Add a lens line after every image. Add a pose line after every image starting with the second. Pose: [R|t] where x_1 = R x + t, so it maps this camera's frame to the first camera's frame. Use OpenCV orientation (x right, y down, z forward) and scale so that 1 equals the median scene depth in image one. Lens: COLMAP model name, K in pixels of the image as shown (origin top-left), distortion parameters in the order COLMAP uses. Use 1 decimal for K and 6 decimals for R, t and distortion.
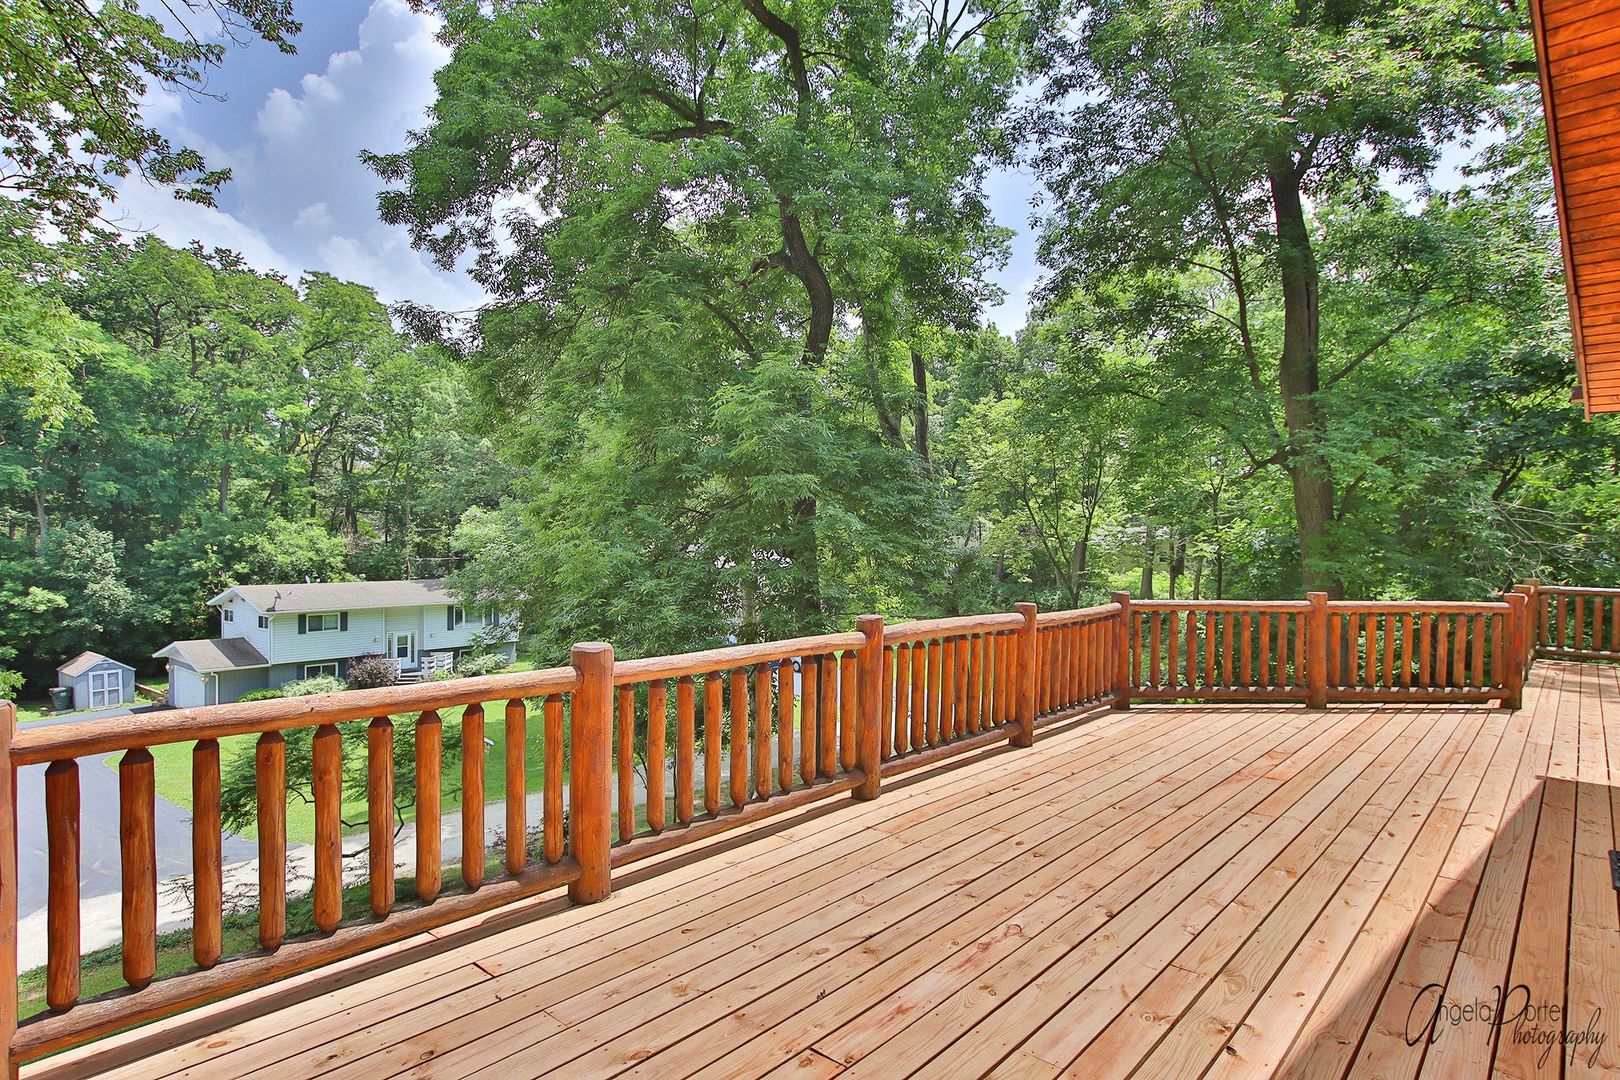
lens RADIAL K [[879.4, 0, 817.9], [0, 879.4, 543.4], [0, 0, 1]] dist [0.015836, 0.000014]
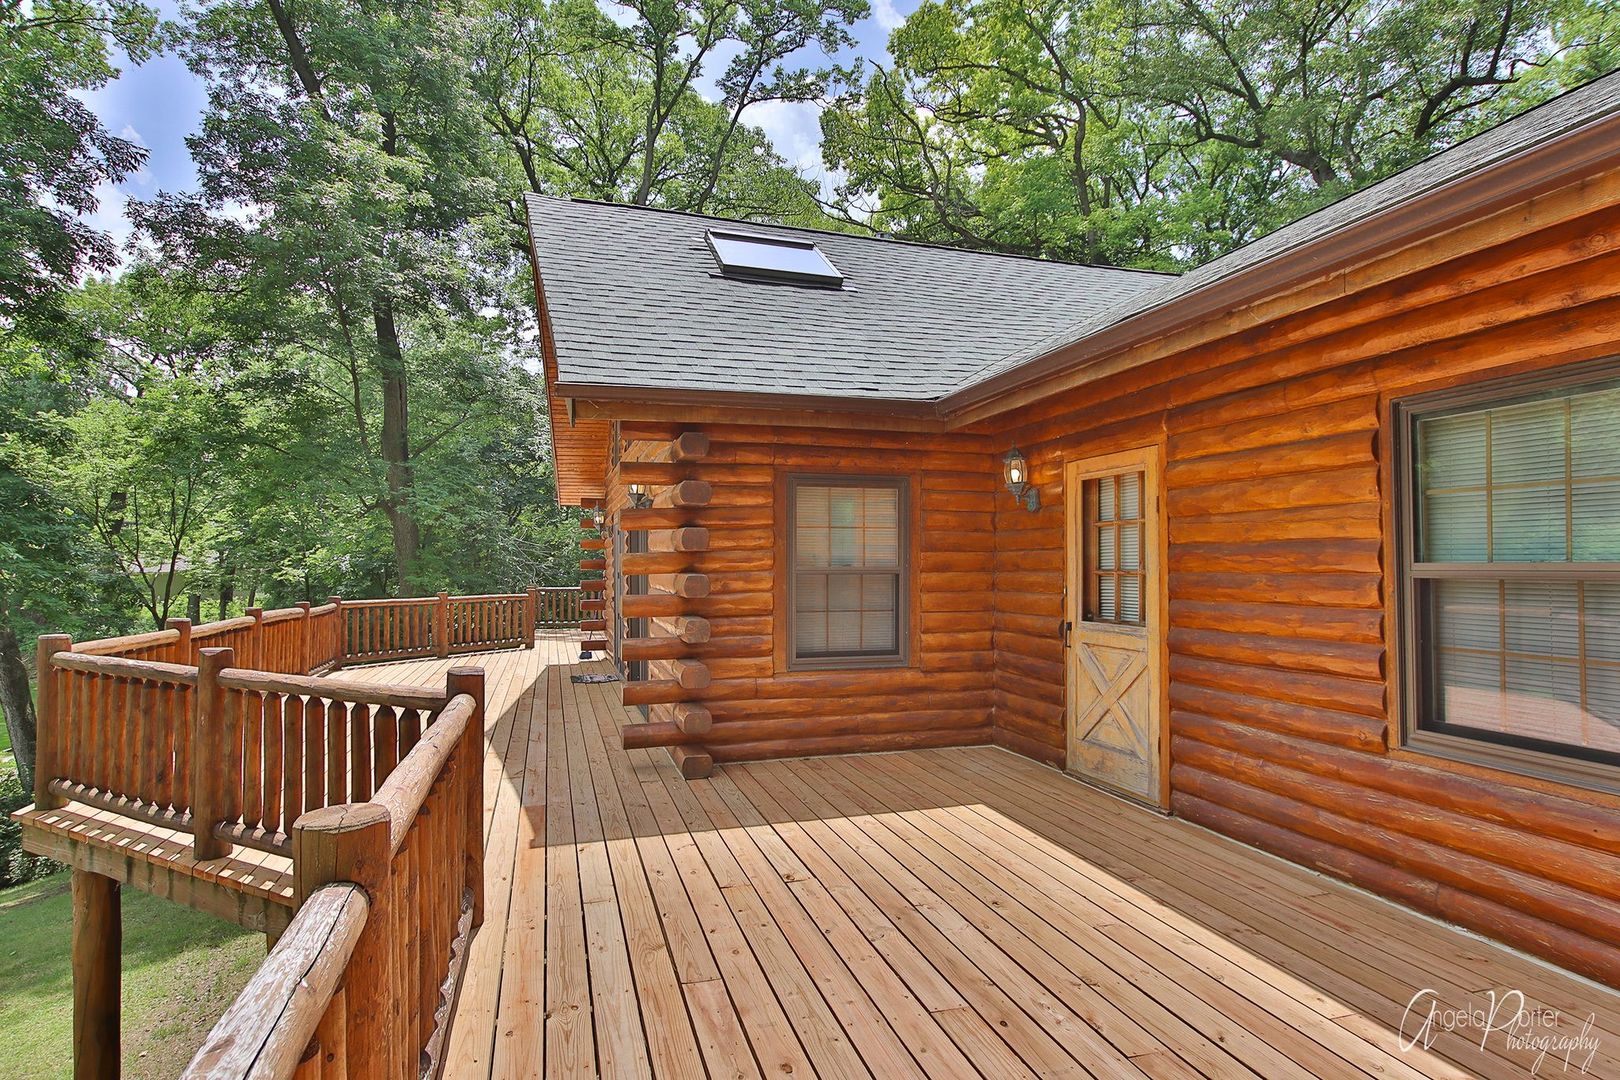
lens RADIAL K [[879.4, 0, 815.7], [0, 879.4, 547.0], [0, 0, 1]] dist [0.015836, 0.000014]
pose [[0.534110, 0.003355, 0.845408, -0.298413], [0.016268, 0.999766, -0.014245, 0.001418], [-0.845259, 0.021361, 0.533930, -0.325039]]
